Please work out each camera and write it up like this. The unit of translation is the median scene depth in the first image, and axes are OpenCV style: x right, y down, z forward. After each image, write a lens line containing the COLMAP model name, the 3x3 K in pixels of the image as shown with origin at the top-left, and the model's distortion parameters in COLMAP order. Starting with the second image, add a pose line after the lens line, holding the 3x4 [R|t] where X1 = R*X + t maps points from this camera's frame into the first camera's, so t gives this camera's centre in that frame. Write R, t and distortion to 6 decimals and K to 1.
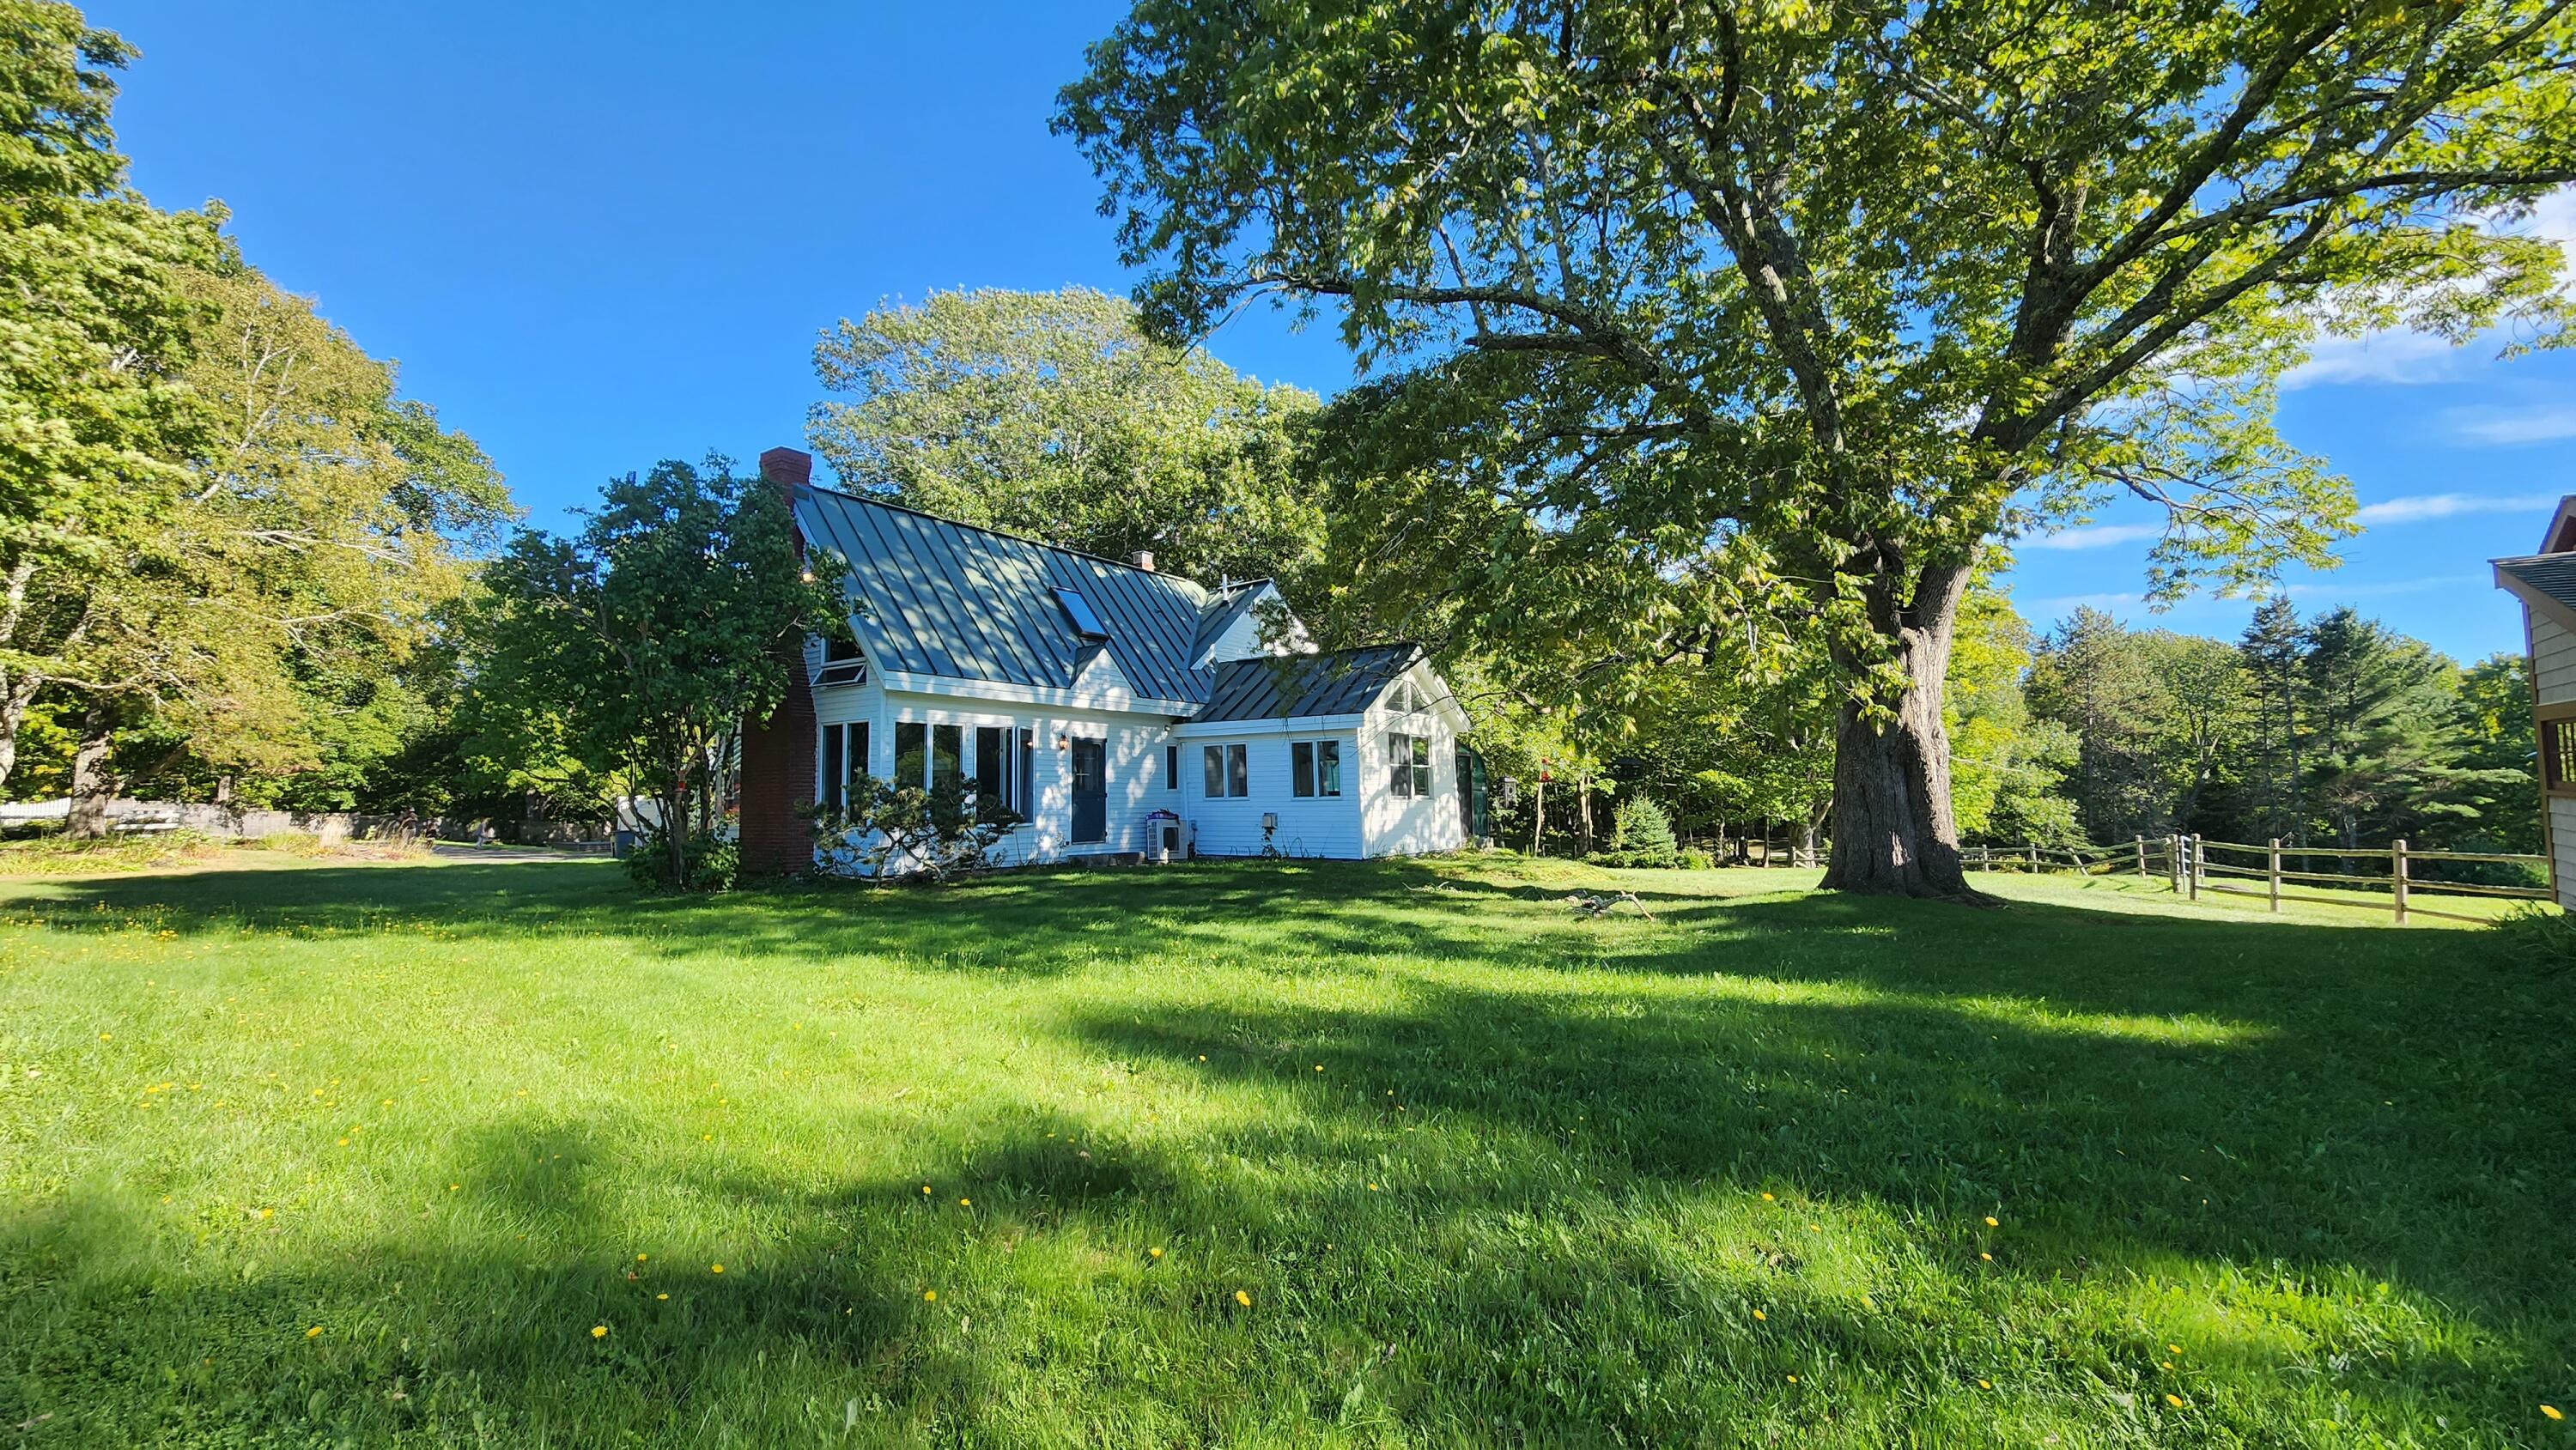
lens RADIAL K [[1055.8, 0, 1294.0], [0, 1055.8, 717.2], [0, 0, 1]] dist [-0.001098, -0.000089]
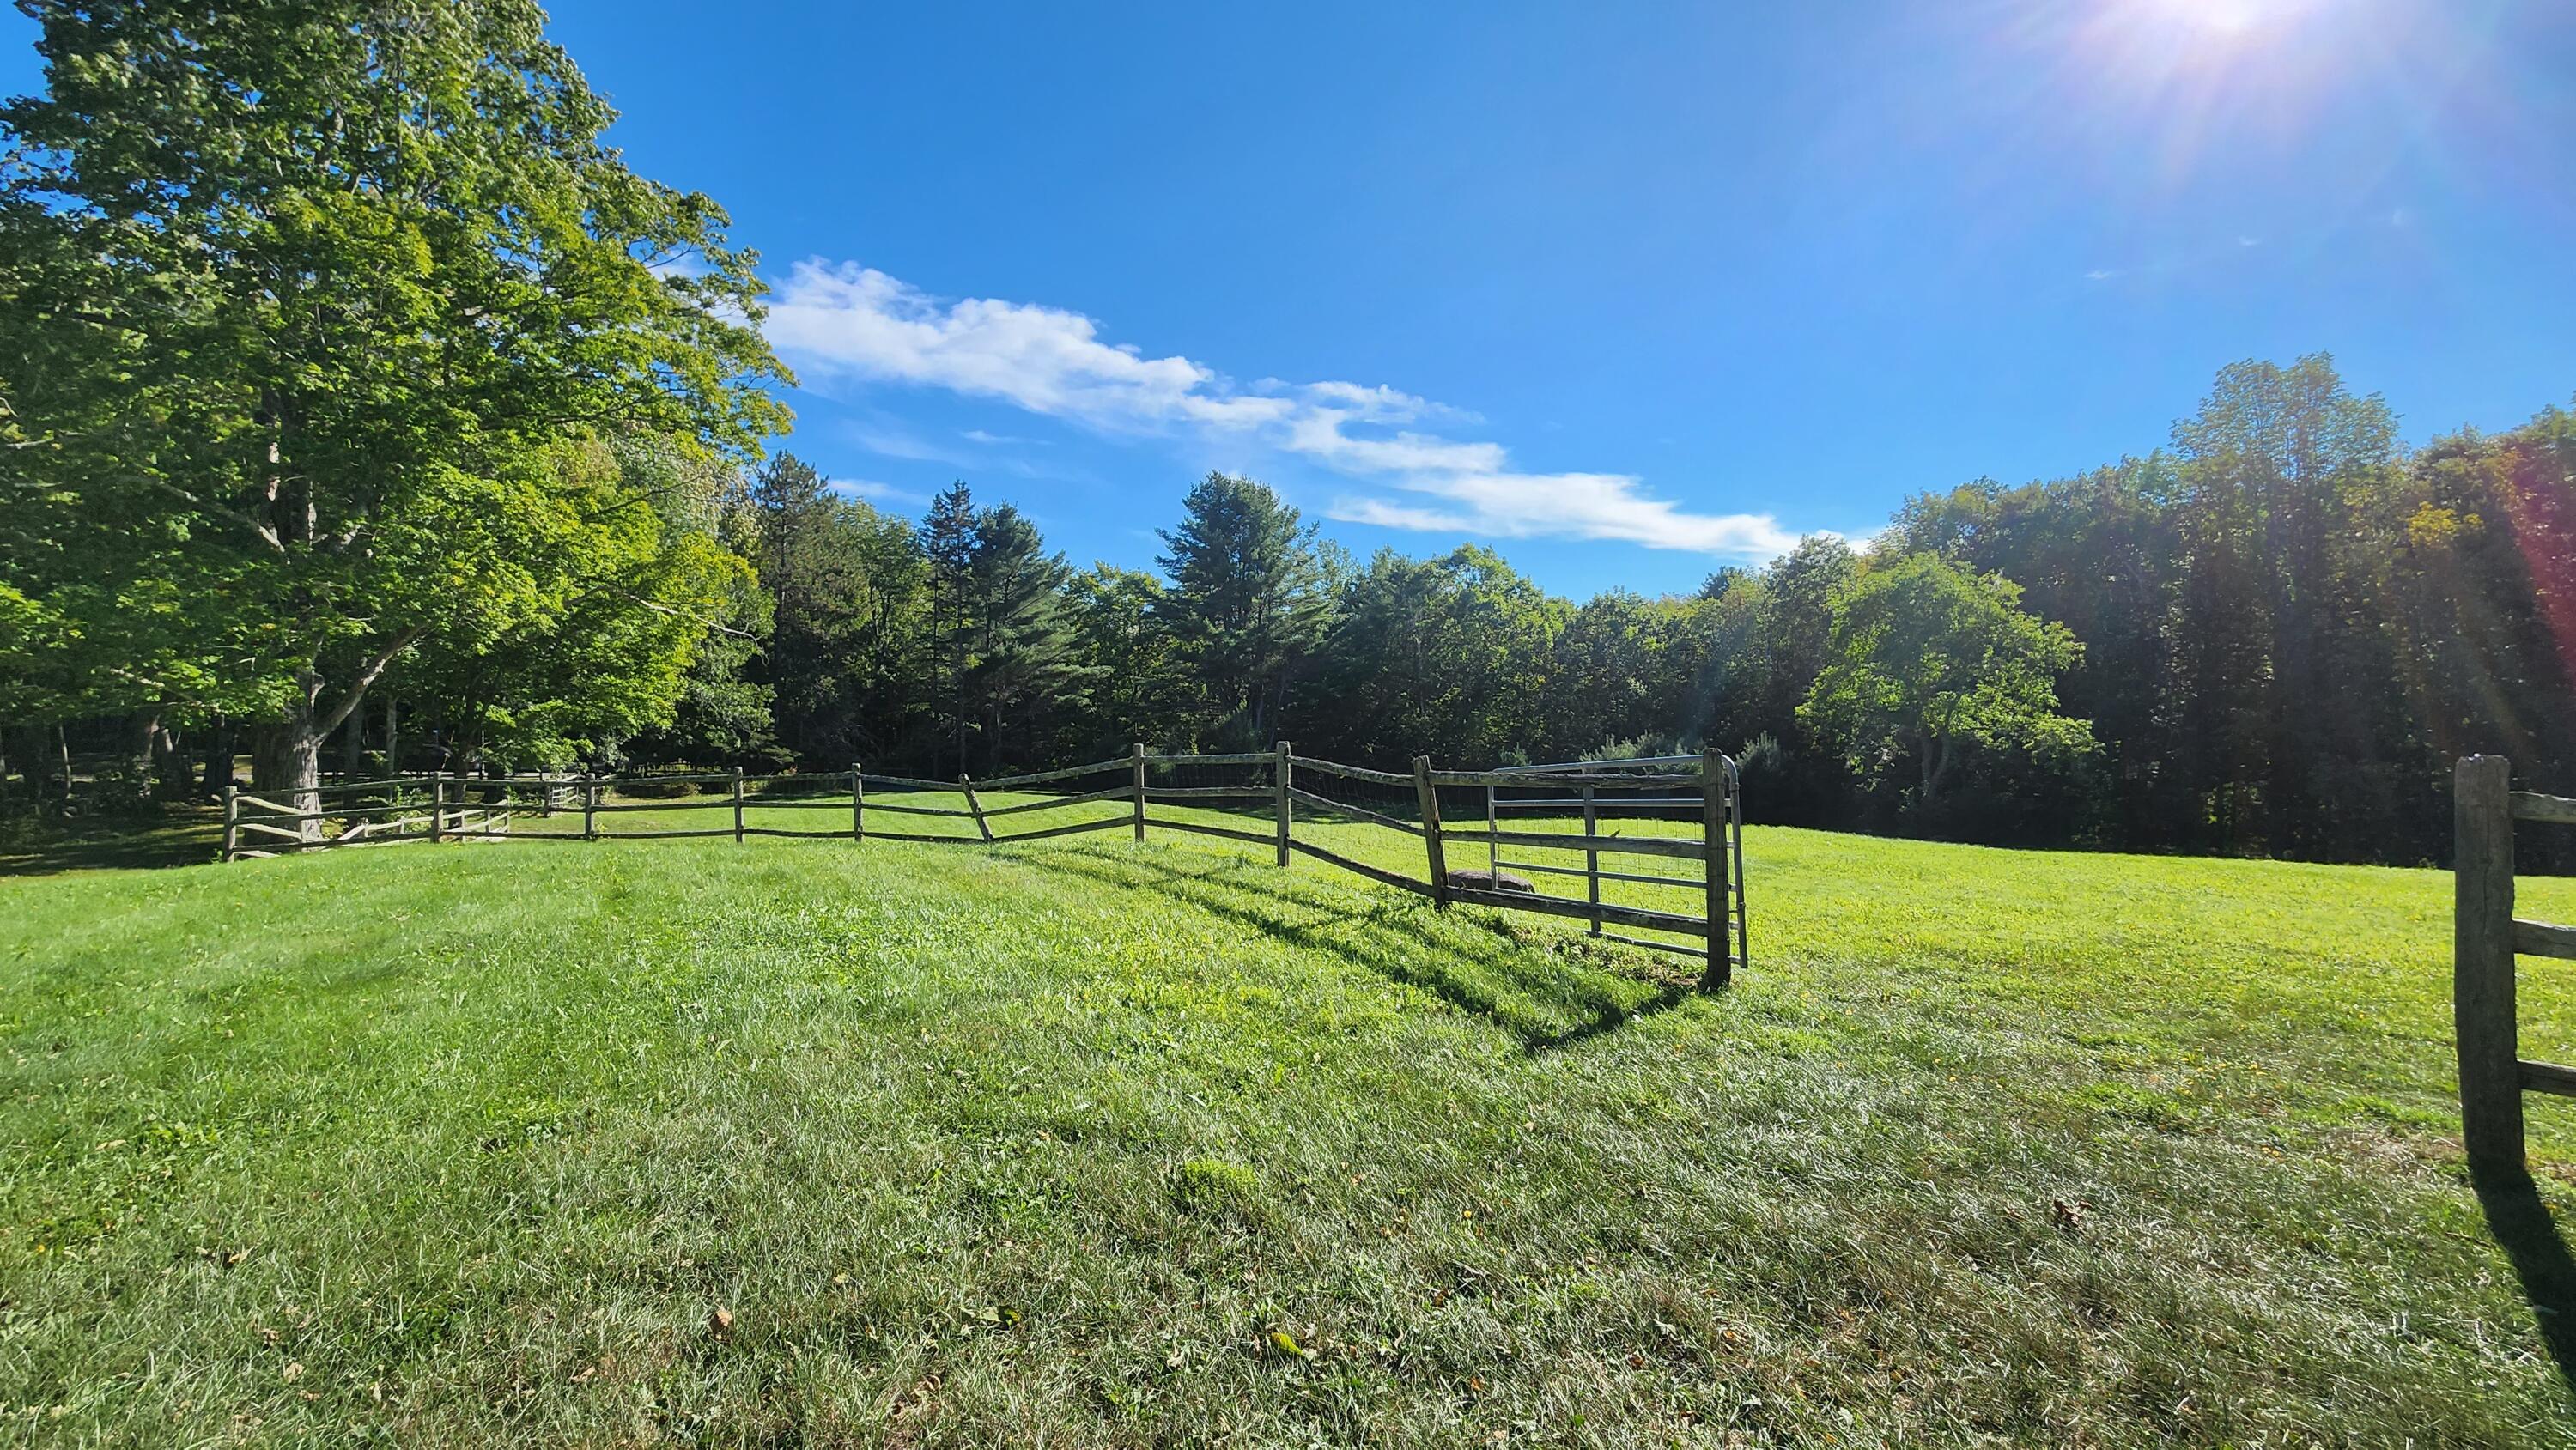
lens RADIAL K [[1055.8, 0, 1294.0], [0, 1055.8, 717.2], [0, 0, 1]] dist [-0.001098, -0.000089]
pose [[0.388891, -0.000634, 0.921283, 0.174578], [-0.091334, 0.995047, 0.039239, 0.034496], [-0.916745, -0.099404, 0.386907, 0.347786]]
